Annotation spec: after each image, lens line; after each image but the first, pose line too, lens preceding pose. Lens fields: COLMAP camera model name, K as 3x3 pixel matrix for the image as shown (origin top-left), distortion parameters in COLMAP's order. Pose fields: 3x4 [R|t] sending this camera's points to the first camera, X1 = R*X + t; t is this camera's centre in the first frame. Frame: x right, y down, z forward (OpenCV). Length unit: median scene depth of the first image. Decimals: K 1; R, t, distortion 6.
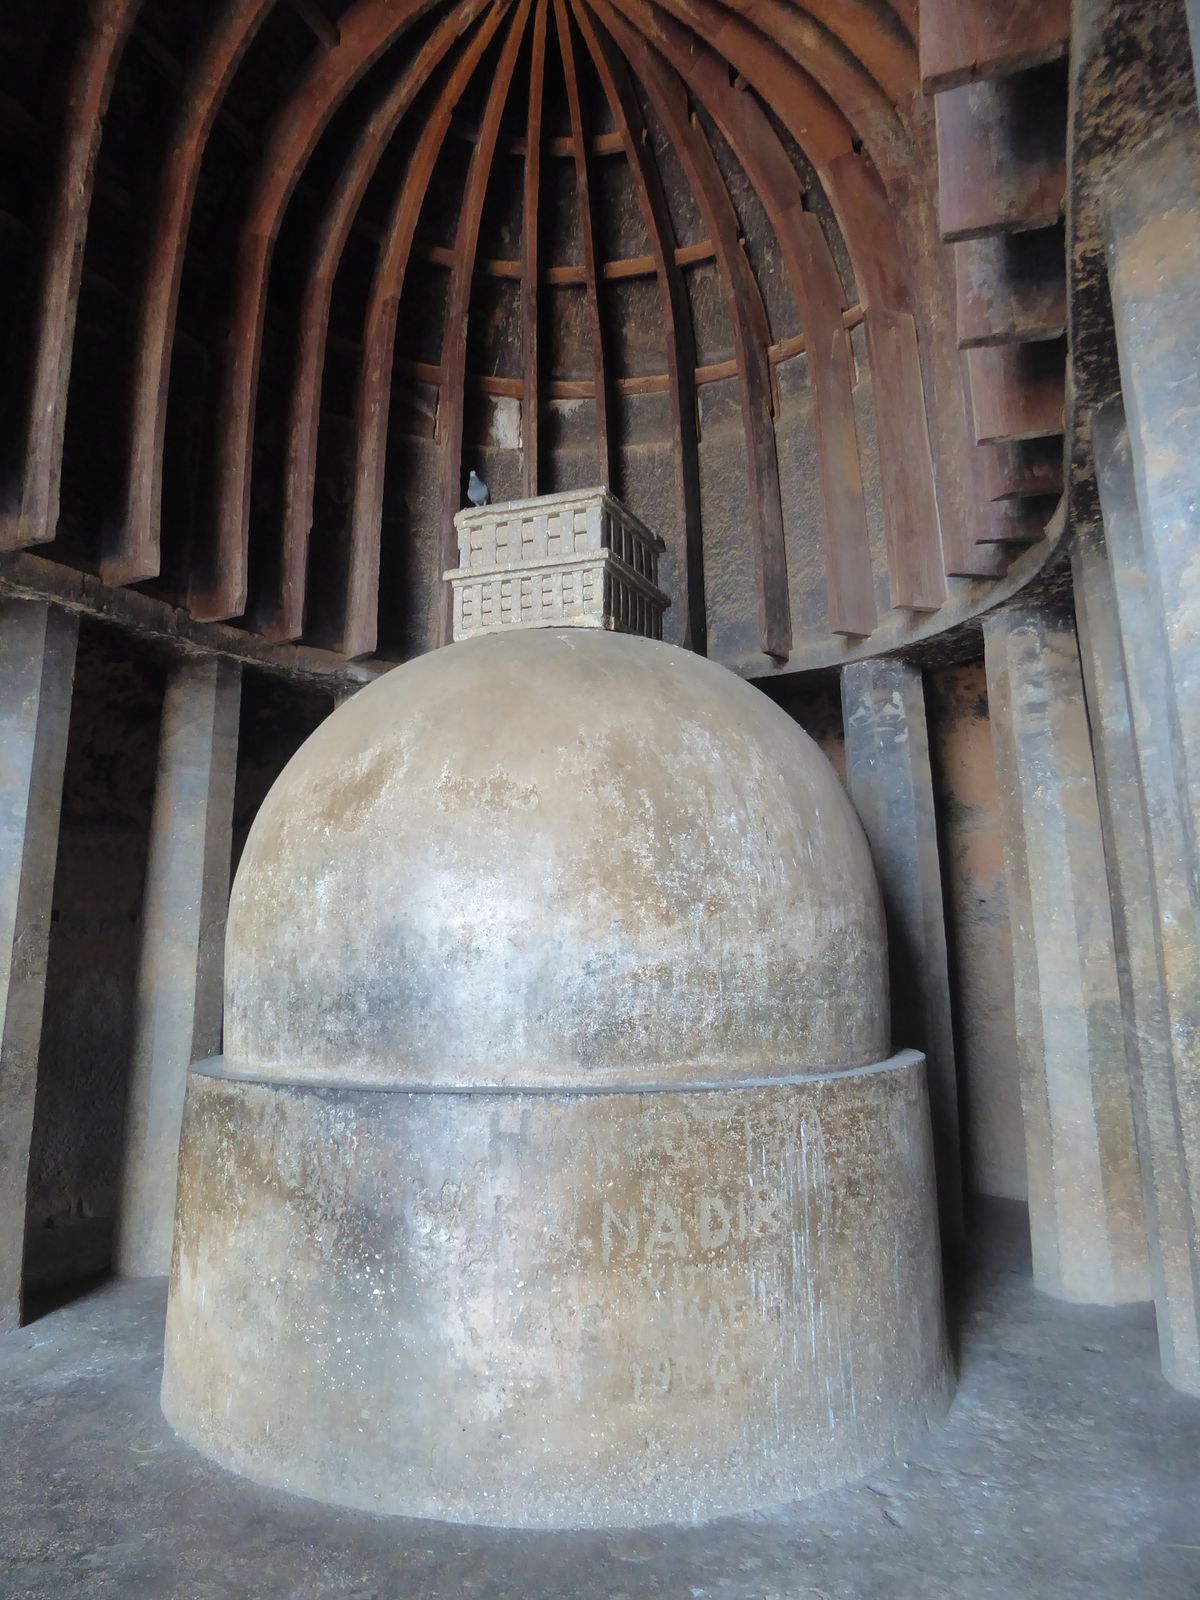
lens RADIAL K [[1109.1, 0, 600.0], [0, 1109.1, 800.0], [0, 0, 1]] dist [-0.056713, 0.002966]
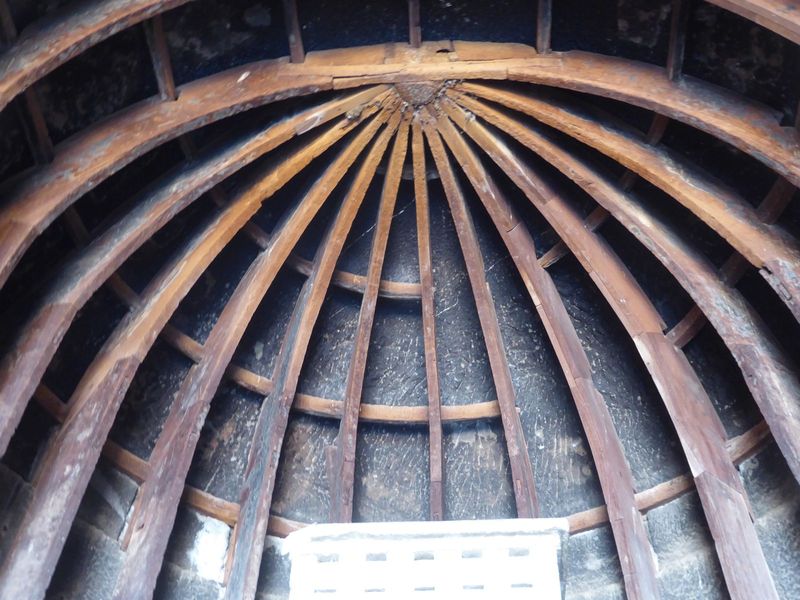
lens RADIAL K [[1008.5, 0, 400.0], [0, 1008.5, 300.0], [0, 0, 1]] dist [0.026509, -0.037262]
pose [[0.940173, 0.268302, 0.209971, -0.231126], [-0.048389, 0.715212, -0.697231, 0.038099], [-0.337242, 0.645357, 0.685406, 0.515634]]
